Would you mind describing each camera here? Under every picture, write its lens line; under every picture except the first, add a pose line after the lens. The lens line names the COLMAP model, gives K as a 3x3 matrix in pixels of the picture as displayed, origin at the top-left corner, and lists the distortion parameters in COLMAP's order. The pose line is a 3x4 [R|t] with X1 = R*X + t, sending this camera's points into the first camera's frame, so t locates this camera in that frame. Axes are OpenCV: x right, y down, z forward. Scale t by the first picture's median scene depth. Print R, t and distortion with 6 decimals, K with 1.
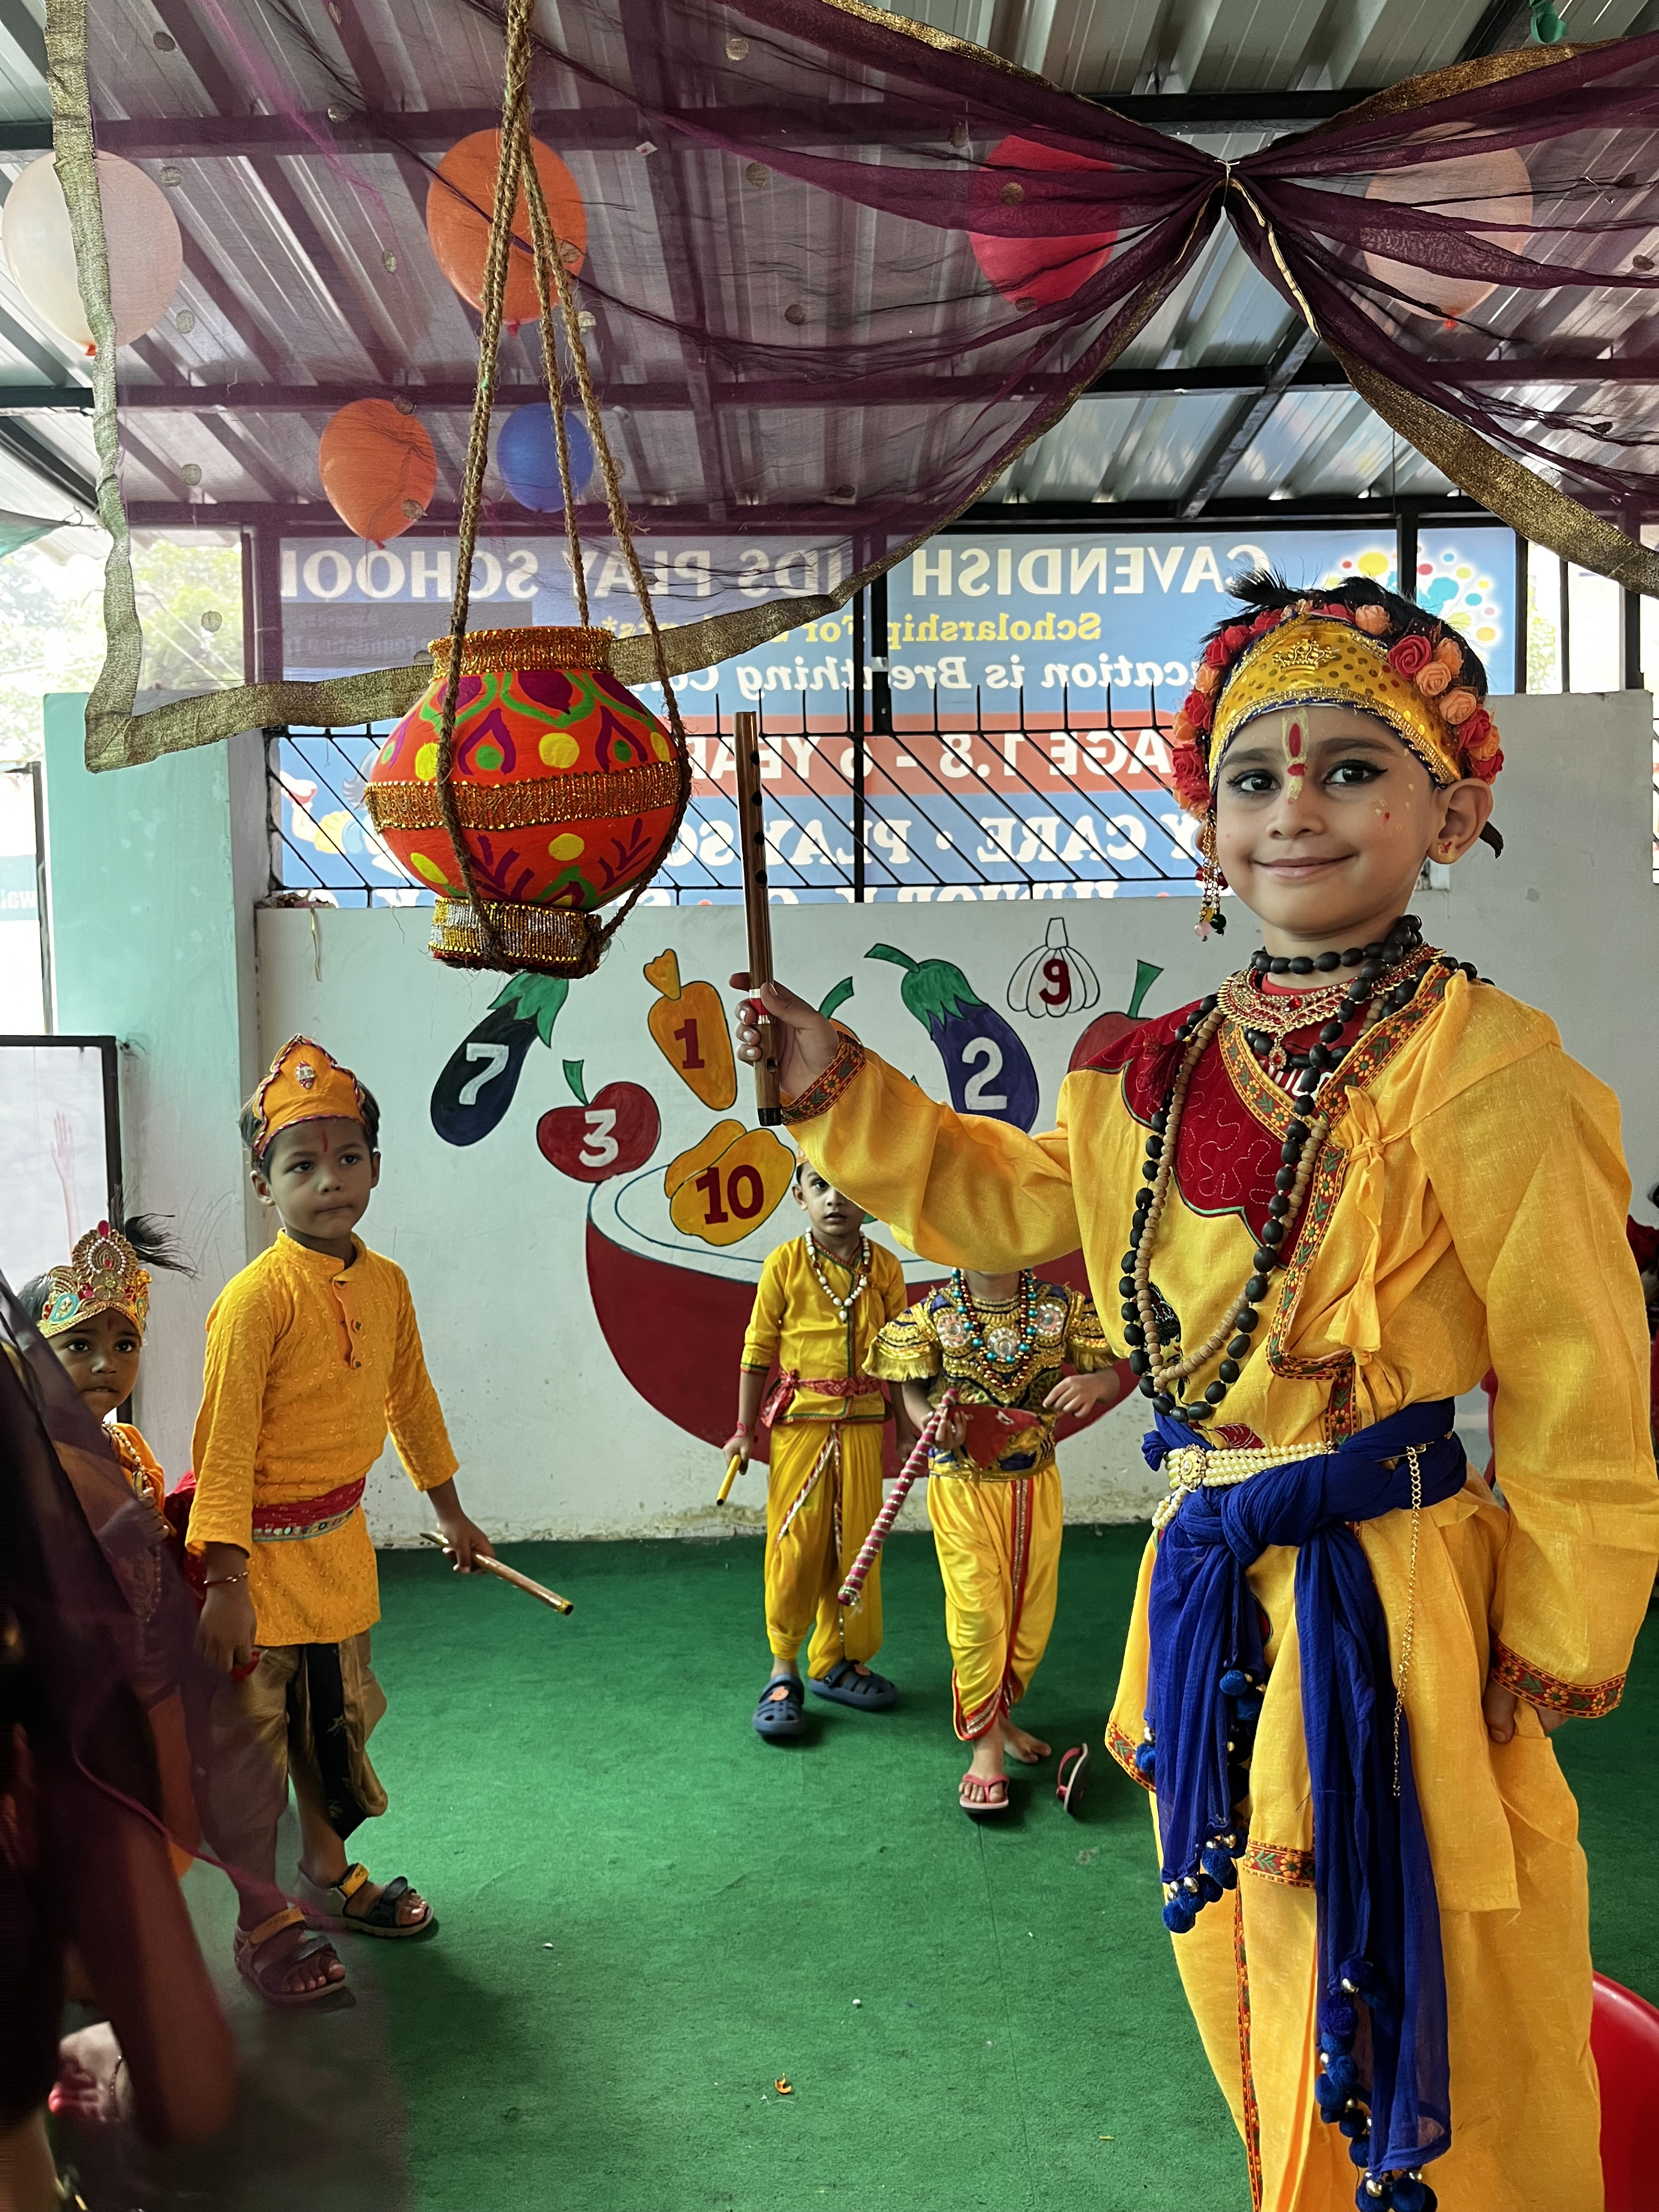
lens RADIAL K [[1683.7, 0, 849.2], [0, 1683.7, 1108.3], [0, 0, 1]] dist [0.050211, -0.086848]
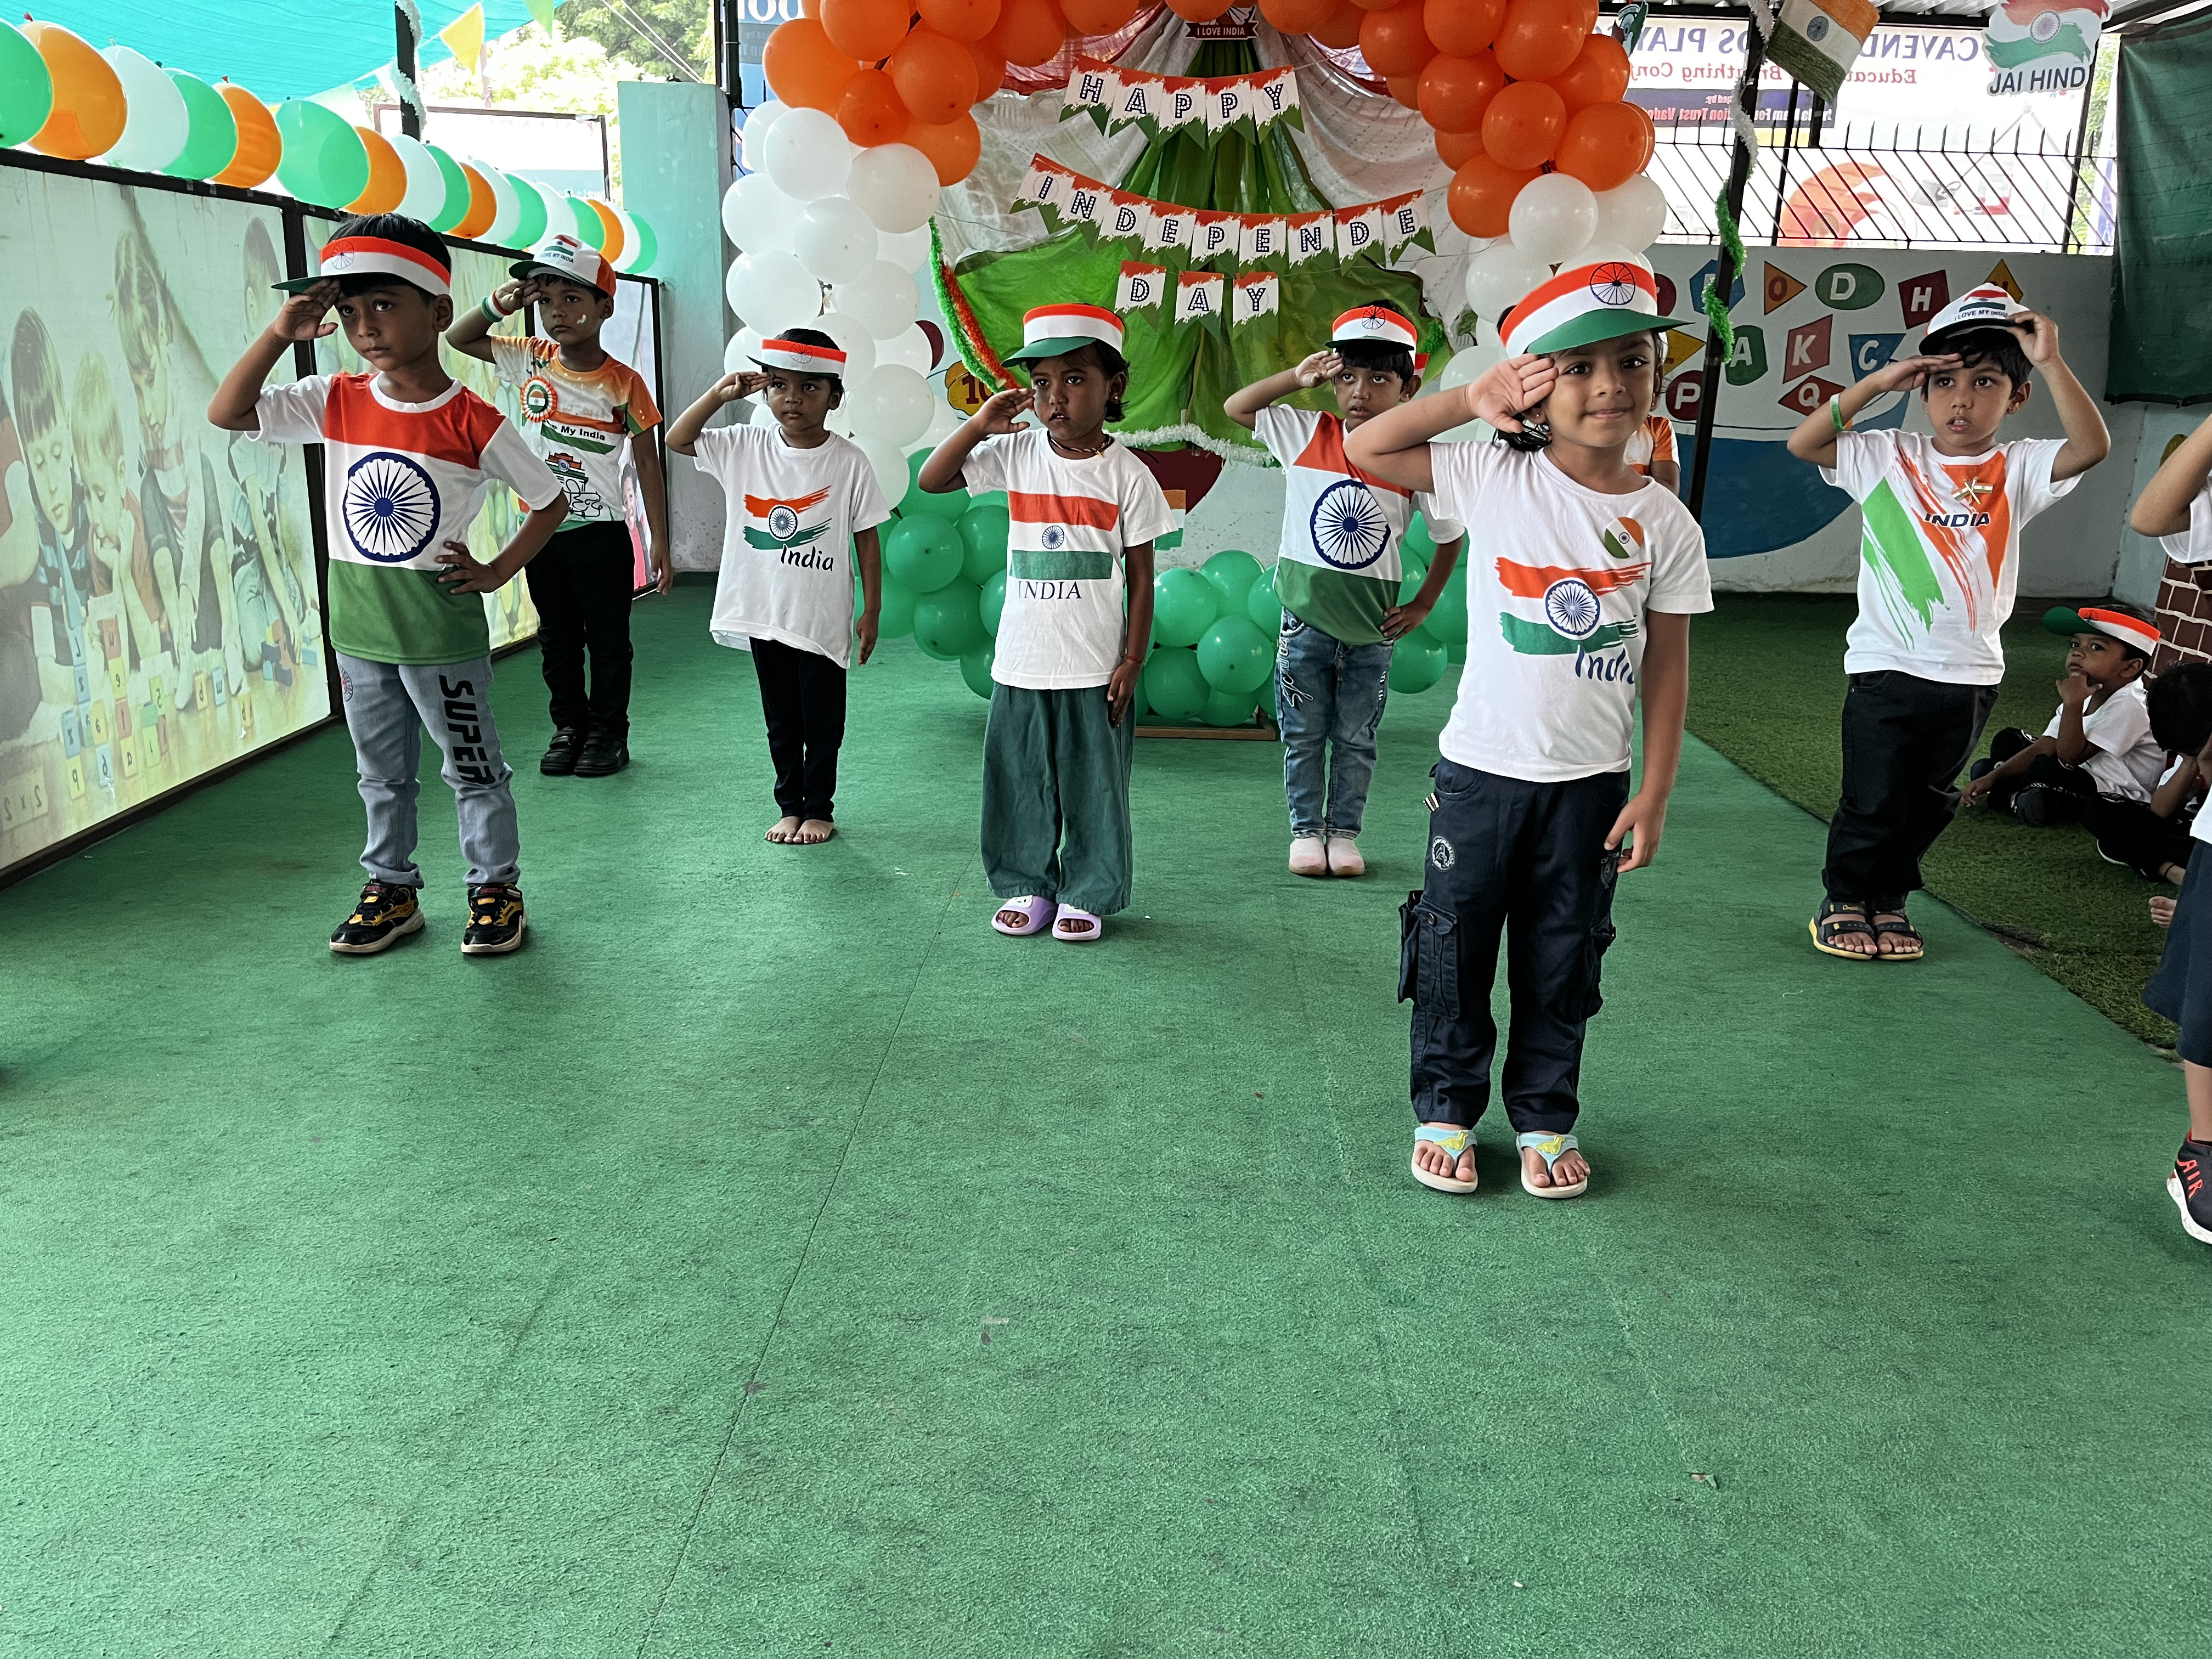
lens RADIAL K [[1683.7, 0, 1121.2], [0, 1683.7, 843.6], [0, 0, 1]] dist [0.050211, -0.086848]
pose [[0.998634, 0.052253, 0.000658, 0.105202], [-0.050980, 0.971383, 0.231982, 0.095331], [0.011483, -0.231699, 0.972720, -0.887581]]
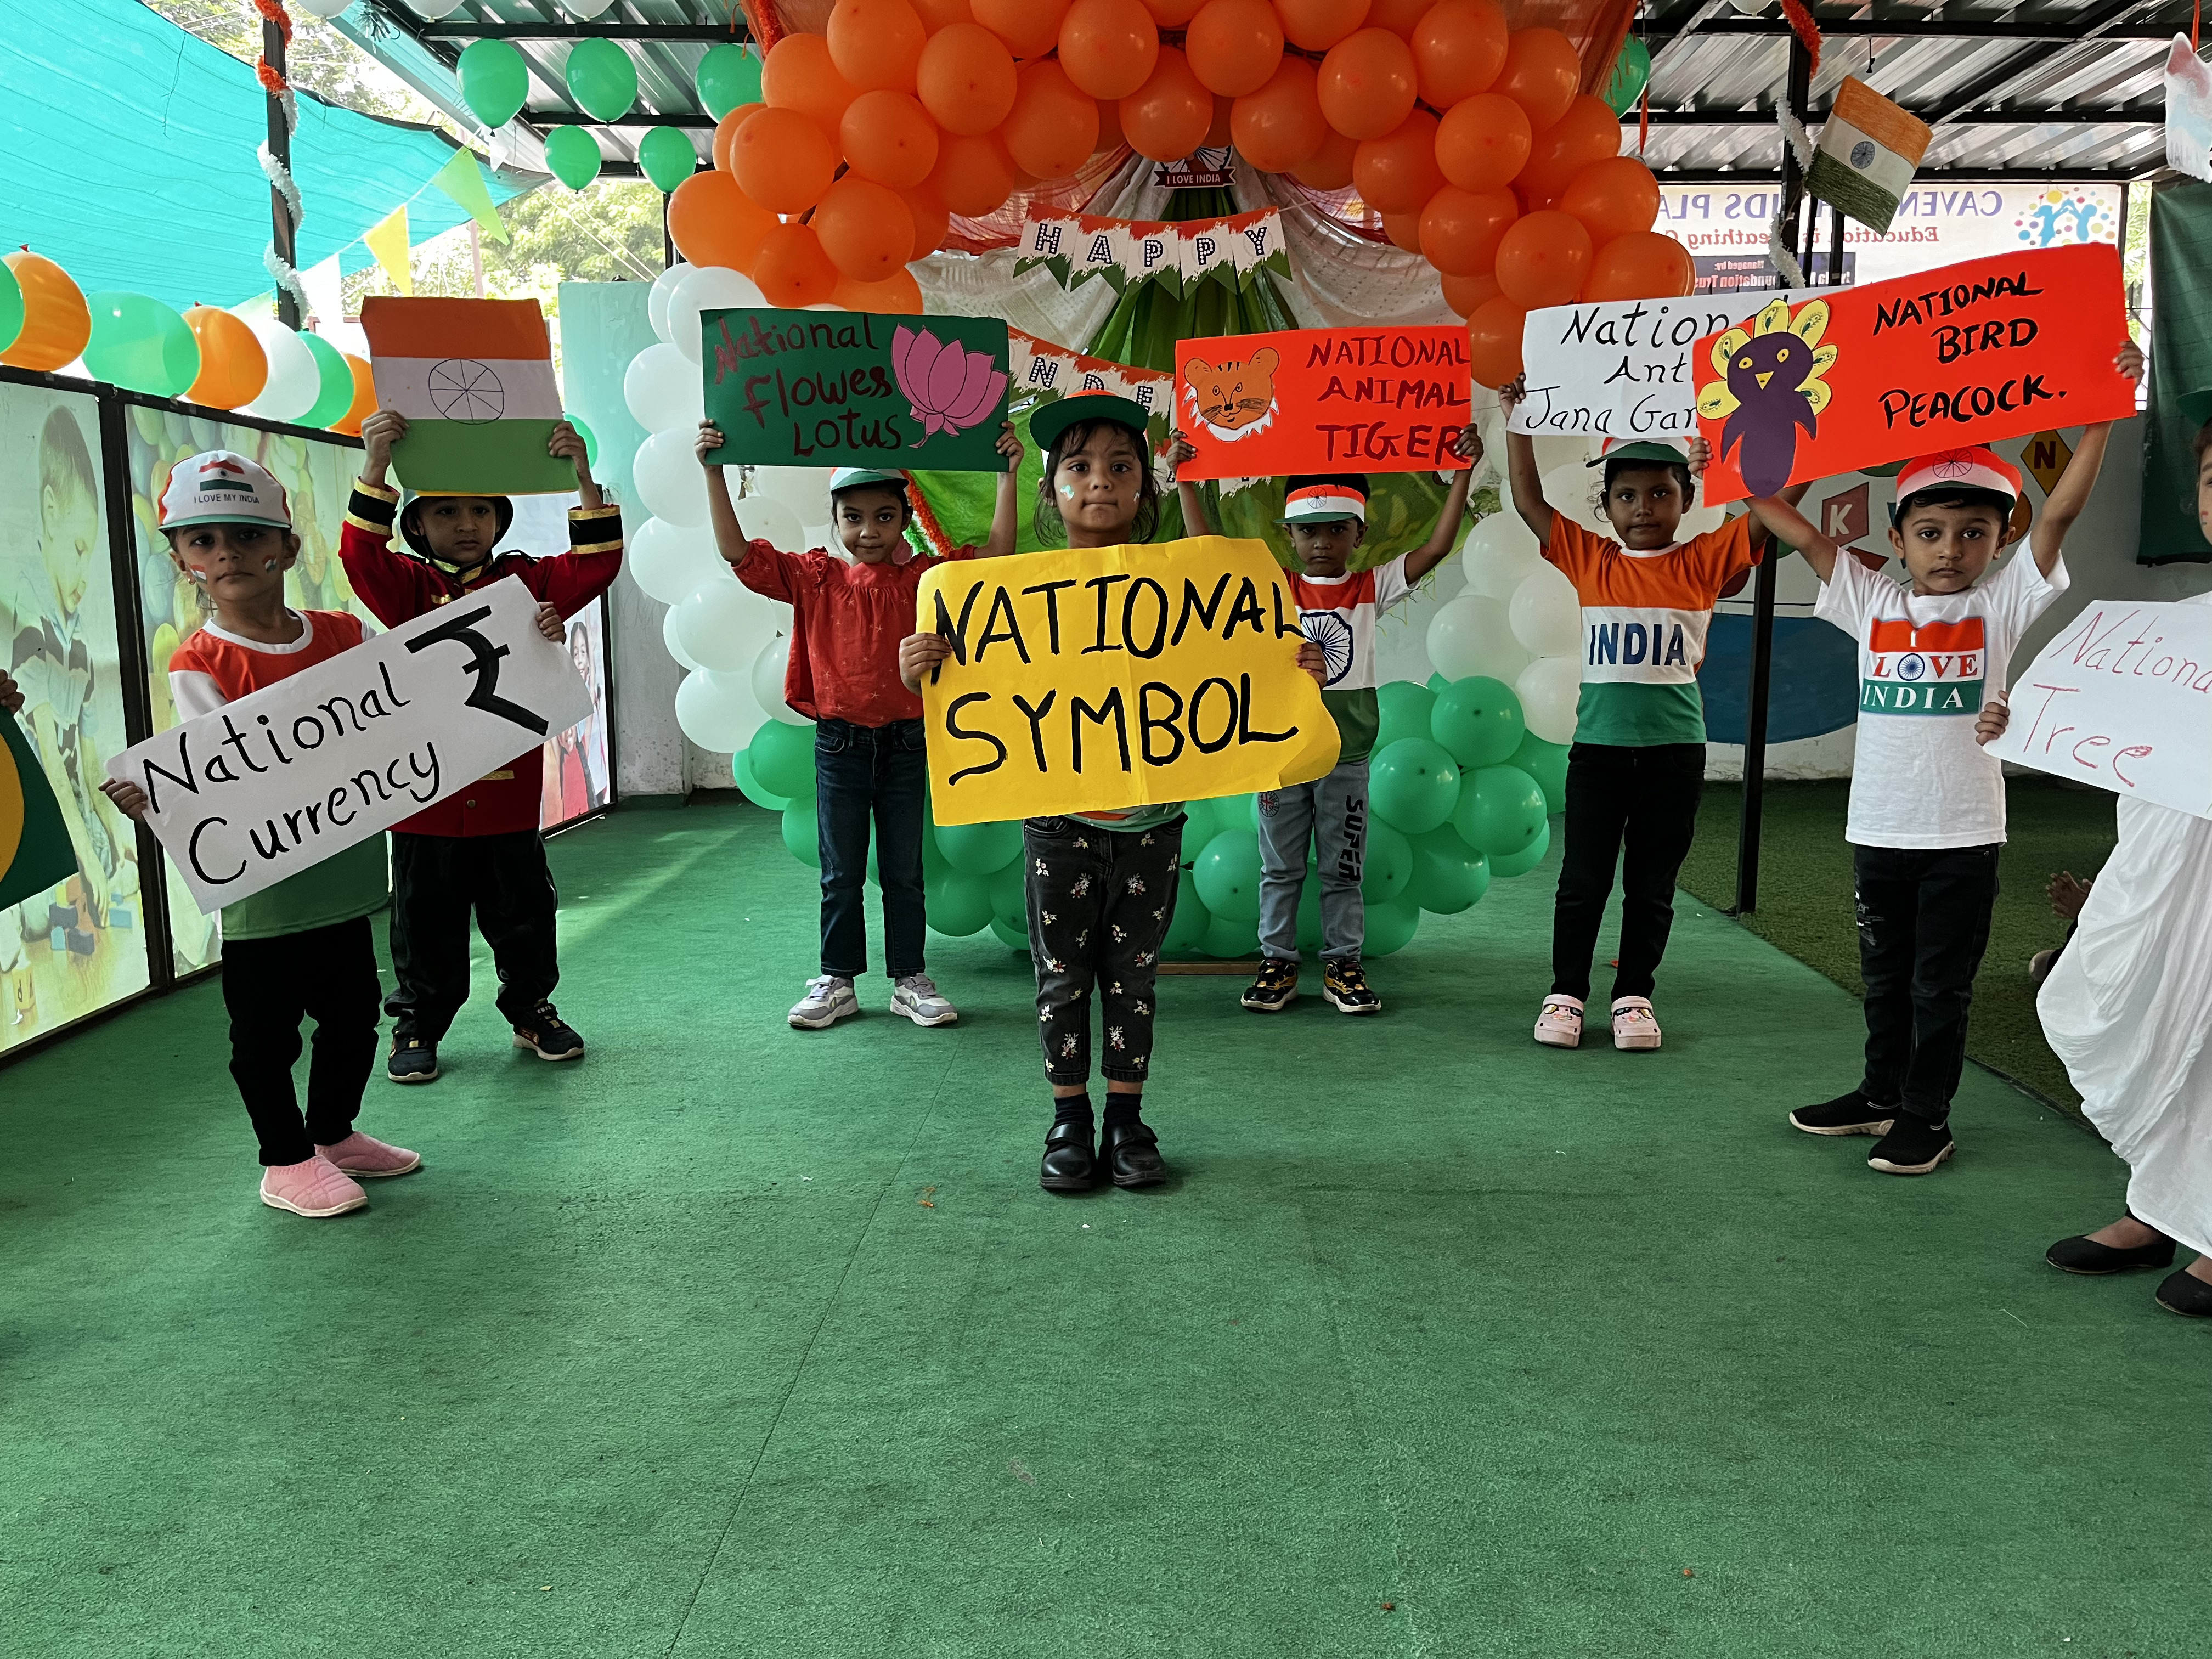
lens RADIAL K [[1683.7, 0, 1130.2], [0, 1683.7, 848.3], [0, 0, 1]] dist [0.050211, -0.086848]
pose [[0.999807, 0.018795, -0.005641, 0.119250], [-0.018006, 0.992975, 0.116943, 0.105176], [0.007800, -0.116819, 0.993123, -0.707143]]
